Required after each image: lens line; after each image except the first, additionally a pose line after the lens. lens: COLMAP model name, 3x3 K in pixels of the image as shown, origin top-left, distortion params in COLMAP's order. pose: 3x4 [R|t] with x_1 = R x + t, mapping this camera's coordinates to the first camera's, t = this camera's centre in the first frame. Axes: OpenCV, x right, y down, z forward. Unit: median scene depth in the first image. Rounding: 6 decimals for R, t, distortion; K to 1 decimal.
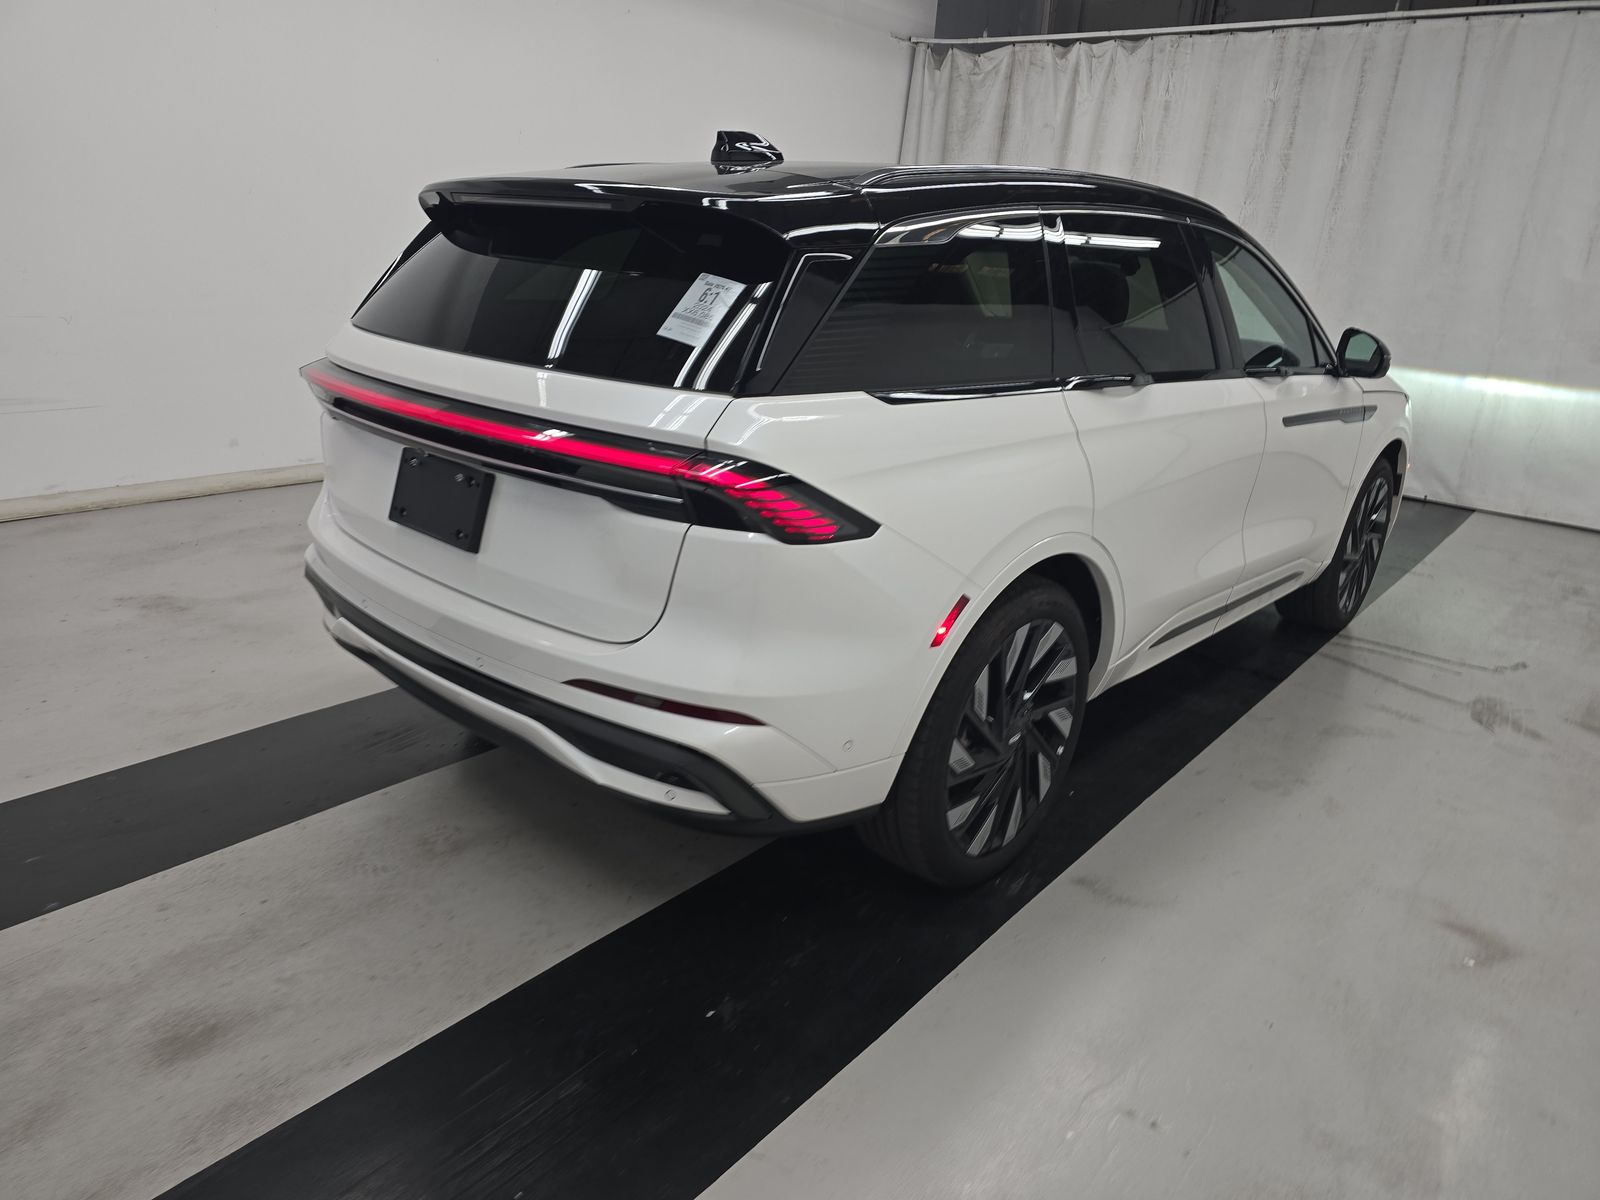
lens RADIAL K [[1083.7, 0, 777.0], [0, 1083.7, 606.5], [0, 0, 1]] dist [0.026577, -0.028390]
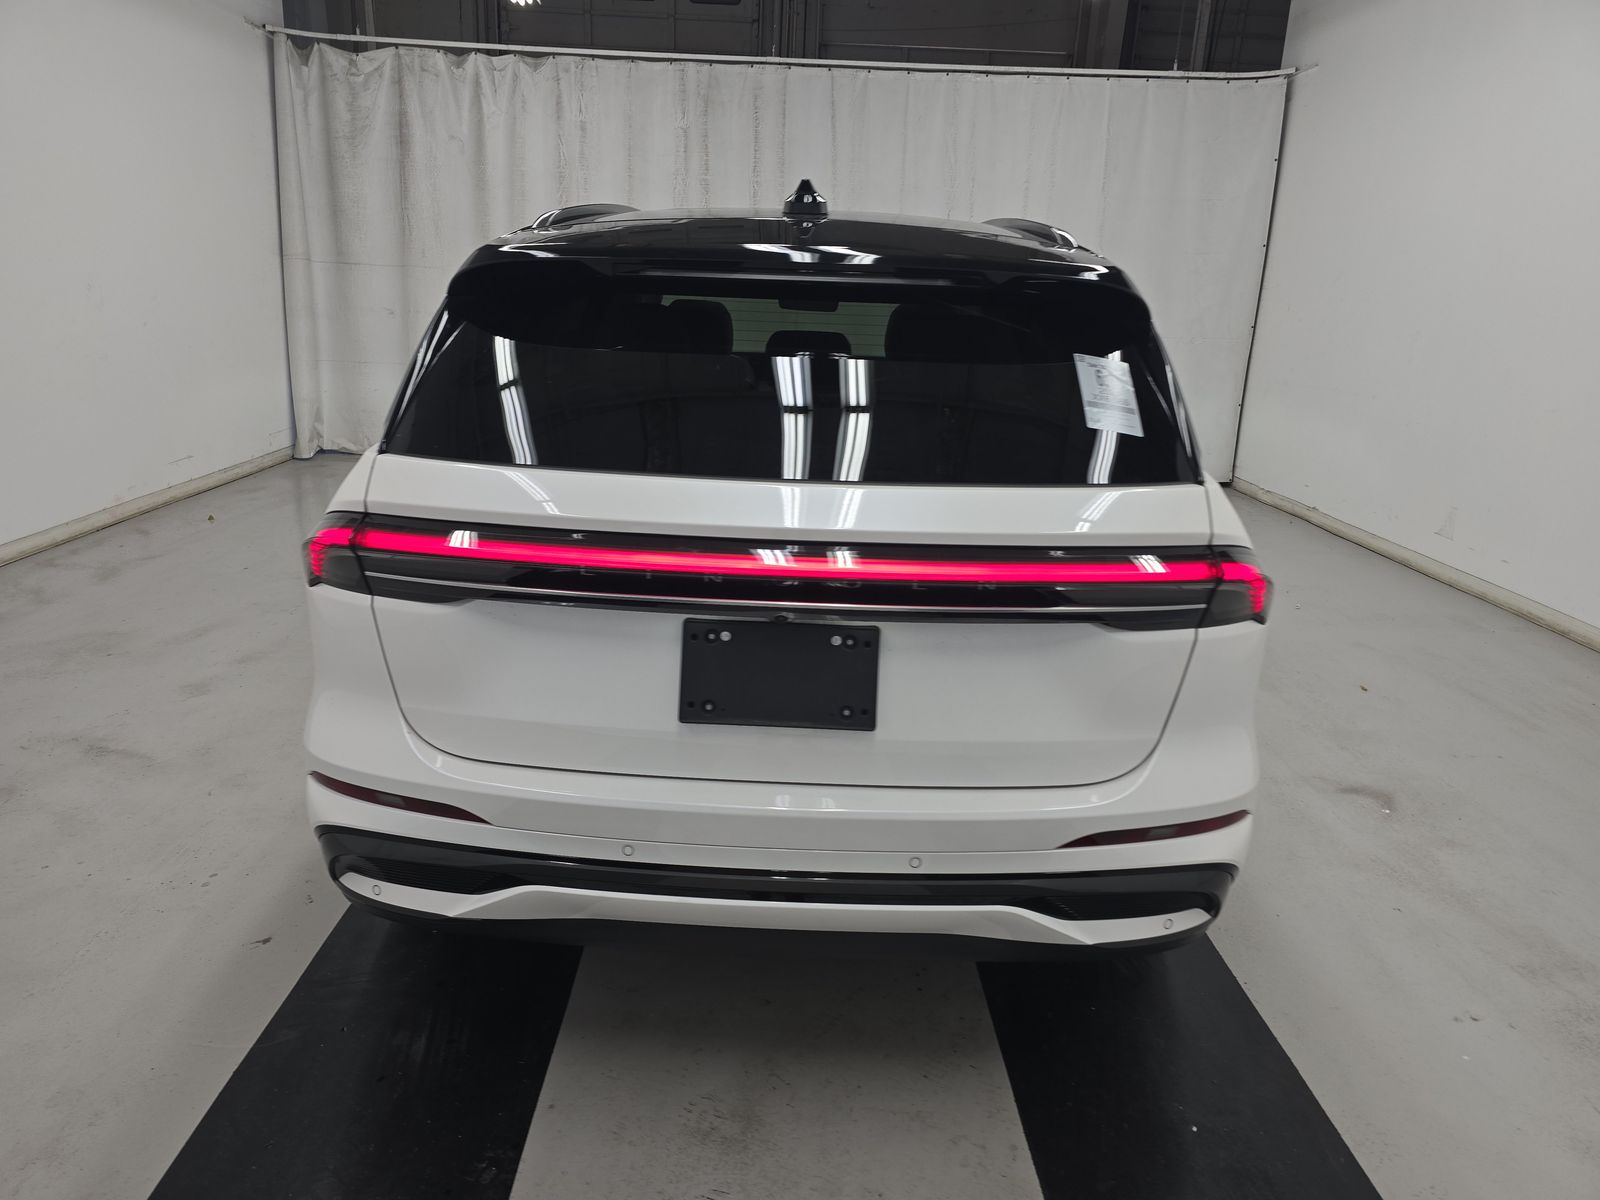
lens RADIAL K [[1083.7, 0, 799.3], [0, 1083.7, 605.7], [0, 0, 1]] dist [0.026577, -0.028390]
pose [[0.751309, -0.218123, 0.622862, -0.219335], [0.218940, 0.972730, 0.076555, -0.058036], [-0.622575, 0.078853, 0.778577, 0.119908]]
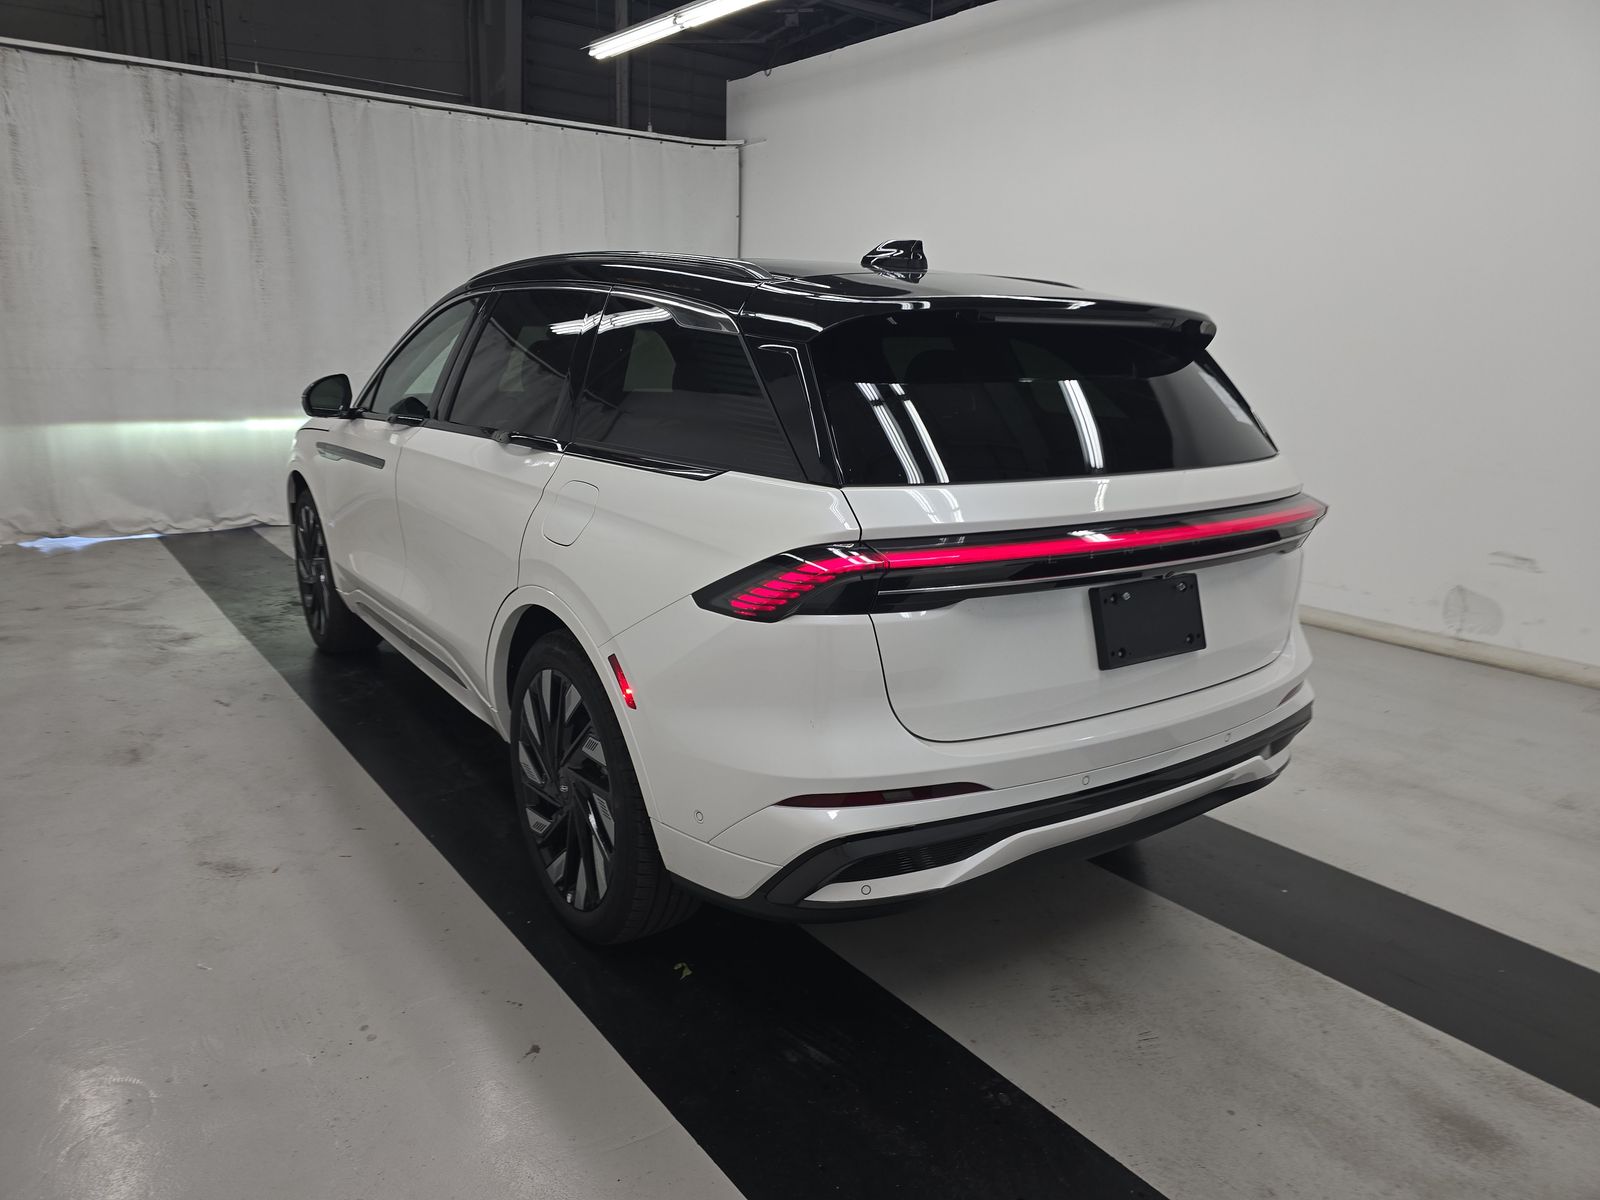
lens RADIAL K [[1083.7, 0, 810.7], [0, 1083.7, 602.4], [0, 0, 1]] dist [0.026577, -0.028390]
pose [[0.219846, -0.278605, 0.934905, -0.374010], [0.298756, 0.931532, 0.207346, -0.118222], [-0.928662, 0.233724, 0.288029, 0.288160]]
